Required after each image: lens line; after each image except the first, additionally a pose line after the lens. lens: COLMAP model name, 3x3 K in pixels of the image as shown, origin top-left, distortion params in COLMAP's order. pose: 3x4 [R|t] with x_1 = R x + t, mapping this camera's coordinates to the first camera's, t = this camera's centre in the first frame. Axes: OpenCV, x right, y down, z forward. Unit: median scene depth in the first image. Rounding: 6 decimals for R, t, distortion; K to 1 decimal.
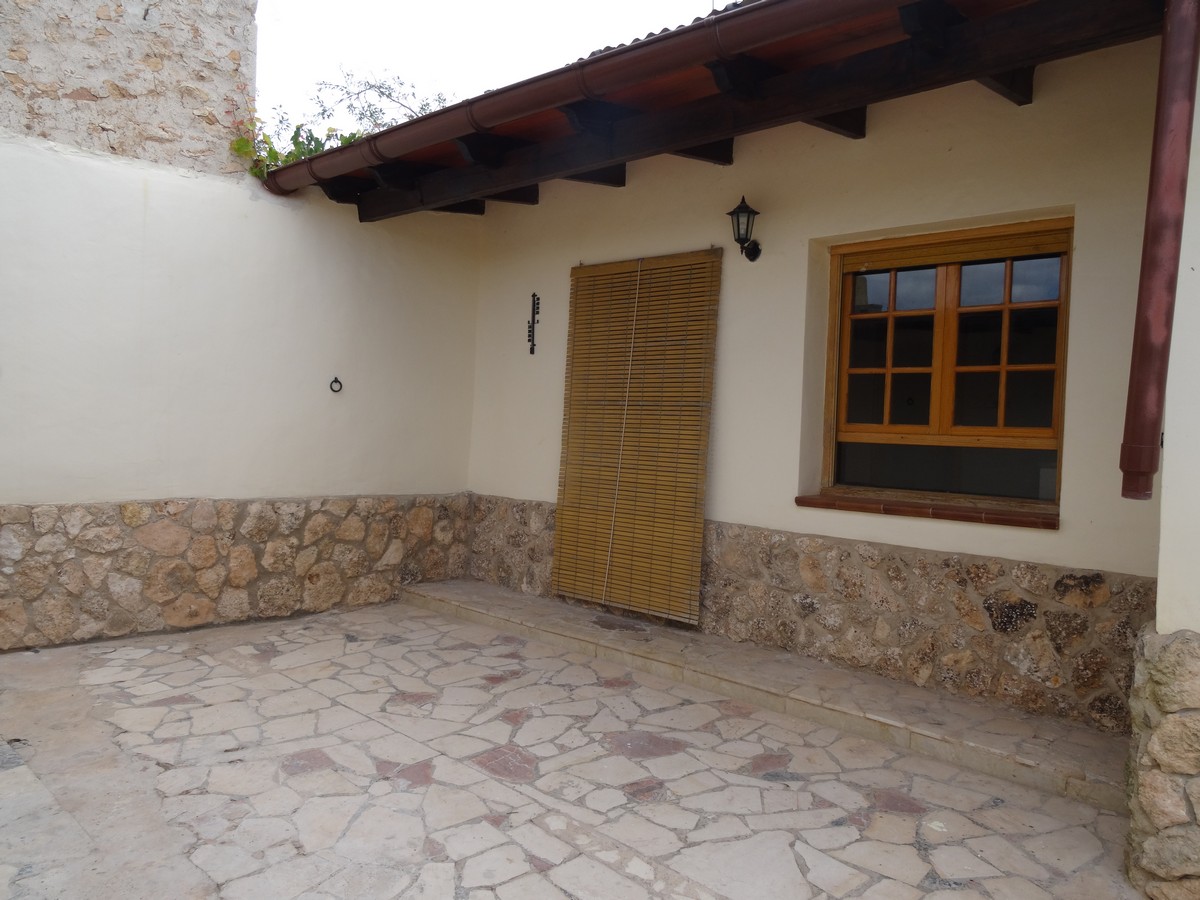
lens RADIAL K [[857.8, 0, 602.6], [0, 857.8, 448.0], [0, 0, 1]] dist [-0.000424, -0.004906]
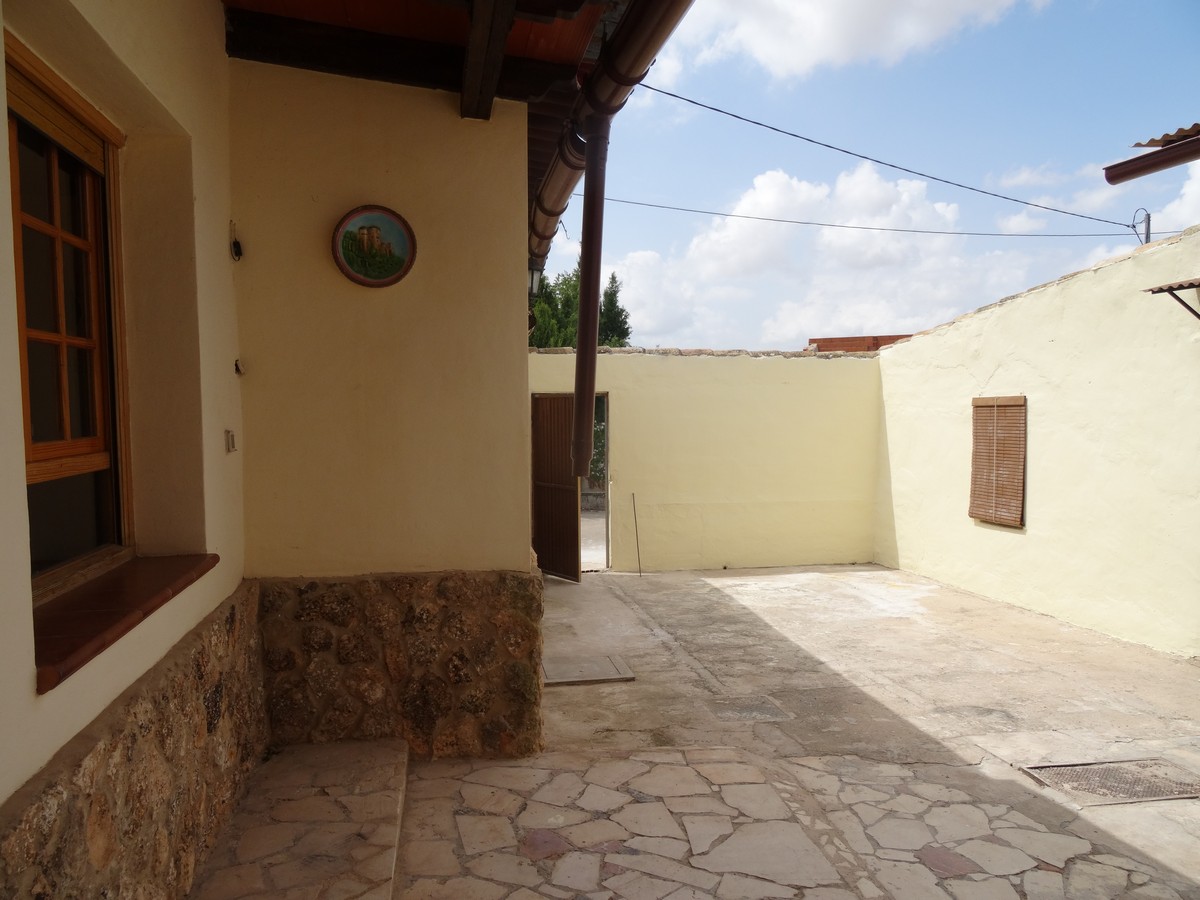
lens RADIAL K [[857.8, 0, 602.2], [0, 857.8, 447.7], [0, 0, 1]] dist [-0.000424, -0.004906]
pose [[-0.795812, -0.059174, 0.602646, -0.163709], [-0.005121, 0.995836, 0.091020, -0.067326], [-0.605523, 0.069349, -0.792801, 1.126006]]
